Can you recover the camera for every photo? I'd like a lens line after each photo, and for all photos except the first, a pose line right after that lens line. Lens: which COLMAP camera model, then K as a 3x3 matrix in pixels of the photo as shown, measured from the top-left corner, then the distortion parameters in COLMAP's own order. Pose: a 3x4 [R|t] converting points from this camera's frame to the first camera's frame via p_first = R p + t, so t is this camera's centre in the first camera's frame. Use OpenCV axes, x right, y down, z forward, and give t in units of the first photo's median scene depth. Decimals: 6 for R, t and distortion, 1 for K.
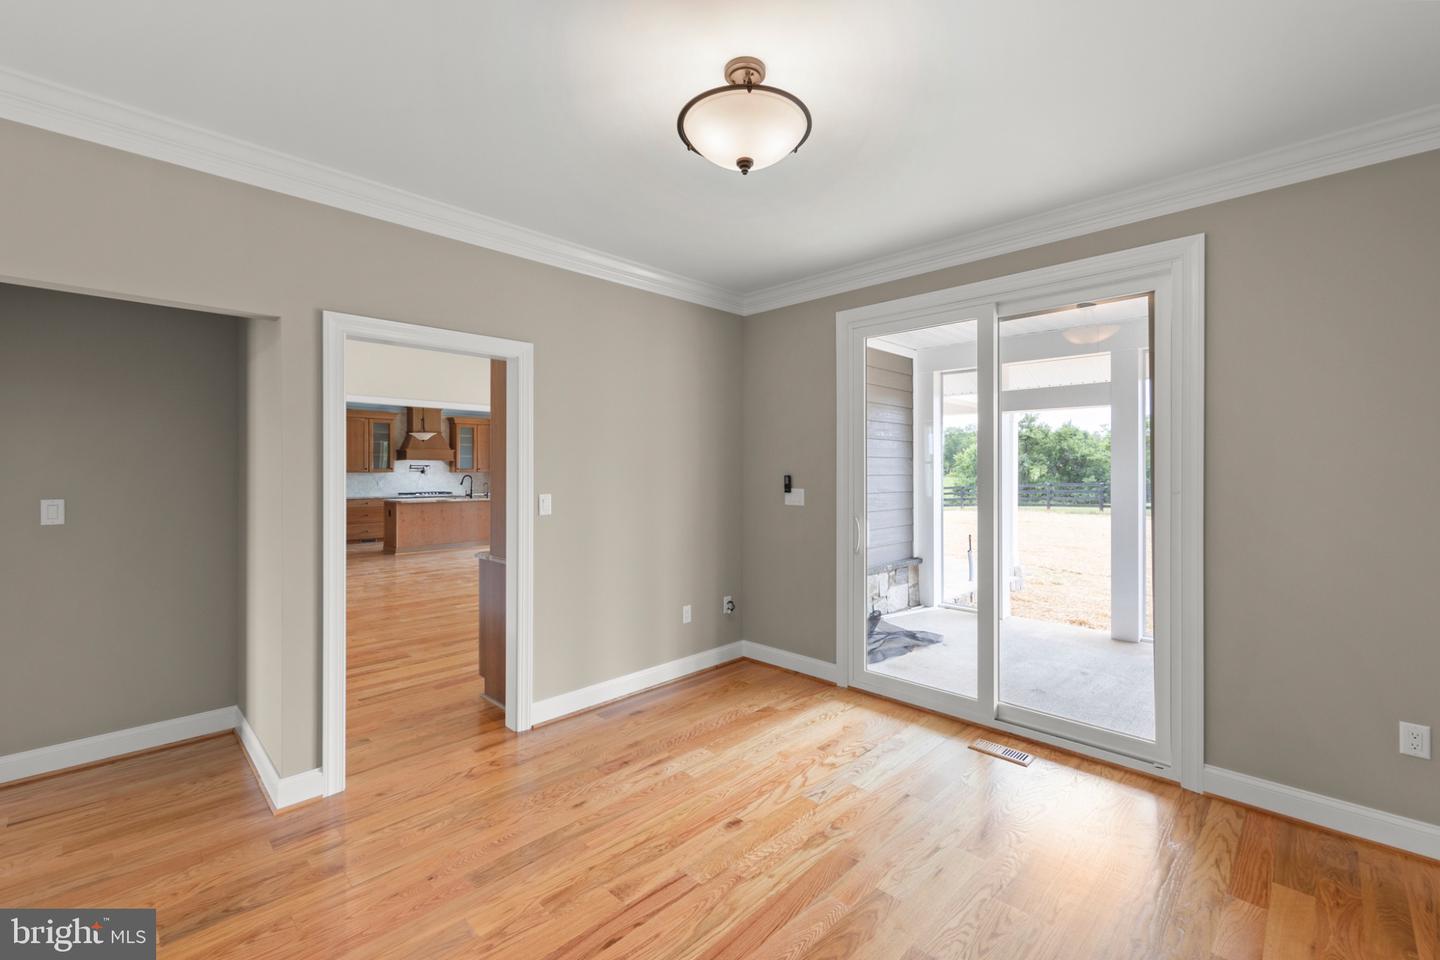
lens RADIAL K [[609.1, 0, 721.4], [0, 609.1, 472.9], [0, 0, 1]] dist [0.007583, 0.000134]
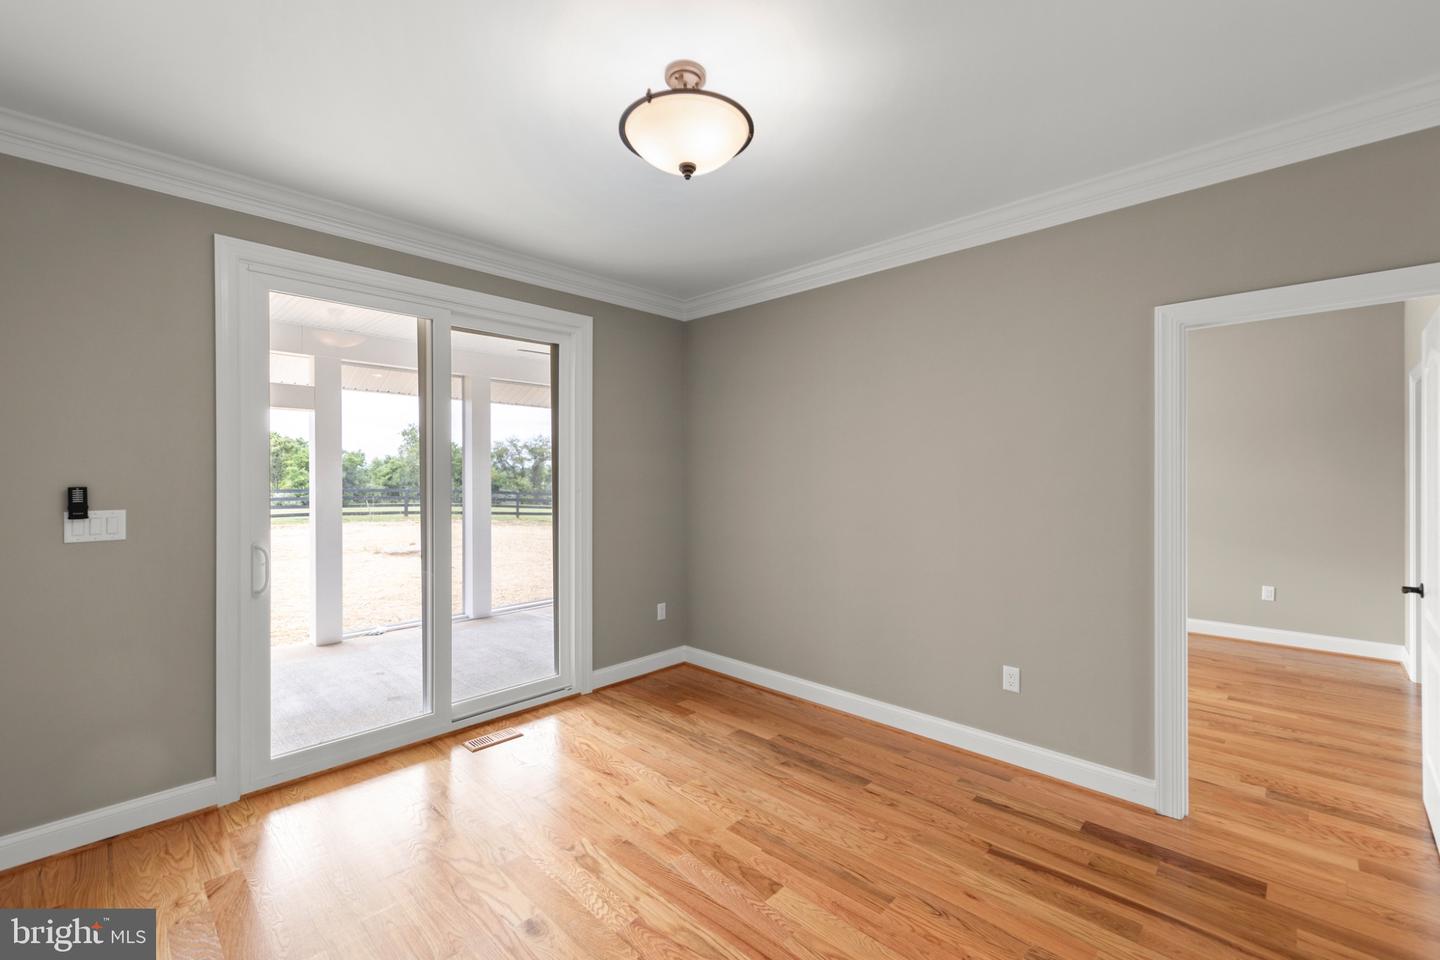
lens RADIAL K [[607.7, 0, 720.0], [0, 607.7, 480.0], [0, 0, 1]] dist [0.011323, 0.000020]
pose [[-0.011042, -0.008408, 0.999904, -0.663483], [0.007054, 0.999939, 0.008486, -0.003982], [-0.999914, 0.007147, -0.010982, 0.663599]]
